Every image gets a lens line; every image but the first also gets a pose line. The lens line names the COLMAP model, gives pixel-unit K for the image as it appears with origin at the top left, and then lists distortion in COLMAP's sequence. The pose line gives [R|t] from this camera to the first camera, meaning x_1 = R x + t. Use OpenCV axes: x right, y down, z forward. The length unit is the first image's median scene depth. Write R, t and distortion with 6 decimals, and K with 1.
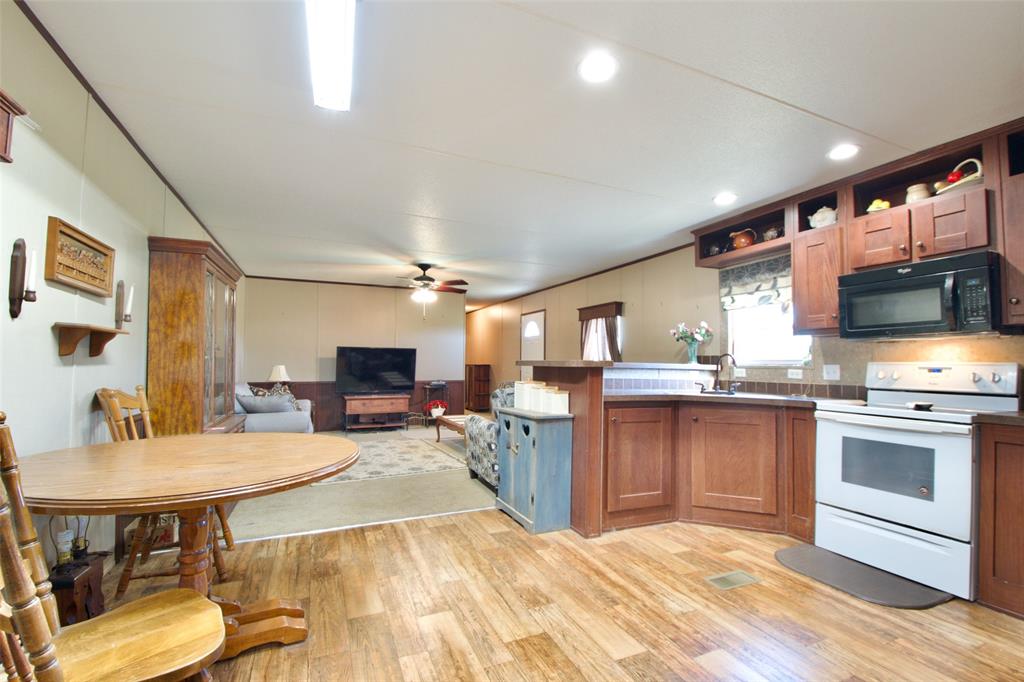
lens RADIAL K [[448.8, 0, 508.7], [0, 448.8, 349.1], [0, 0, 1]] dist [0.004464, -0.013937]
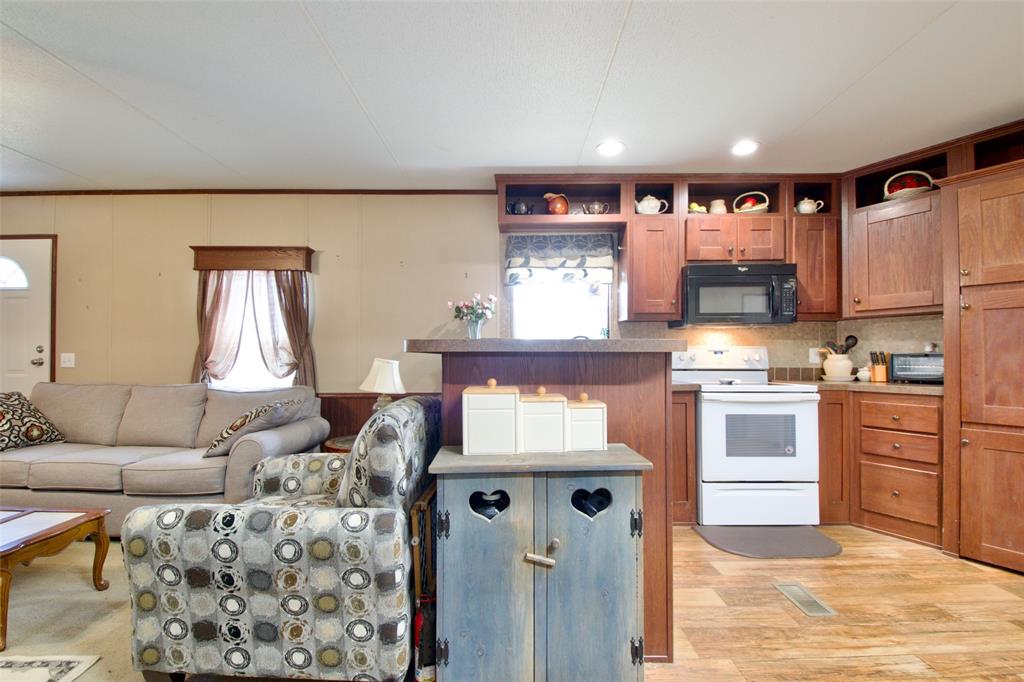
lens RADIAL K [[448.8, 0, 511.8], [0, 448.8, 350.3], [0, 0, 1]] dist [0.004464, -0.013937]
pose [[0.398039, -0.003836, 0.917361, -0.386053], [-0.025573, 0.999556, 0.015276, 0.032368], [-0.917012, -0.029540, 0.397764, 0.908535]]
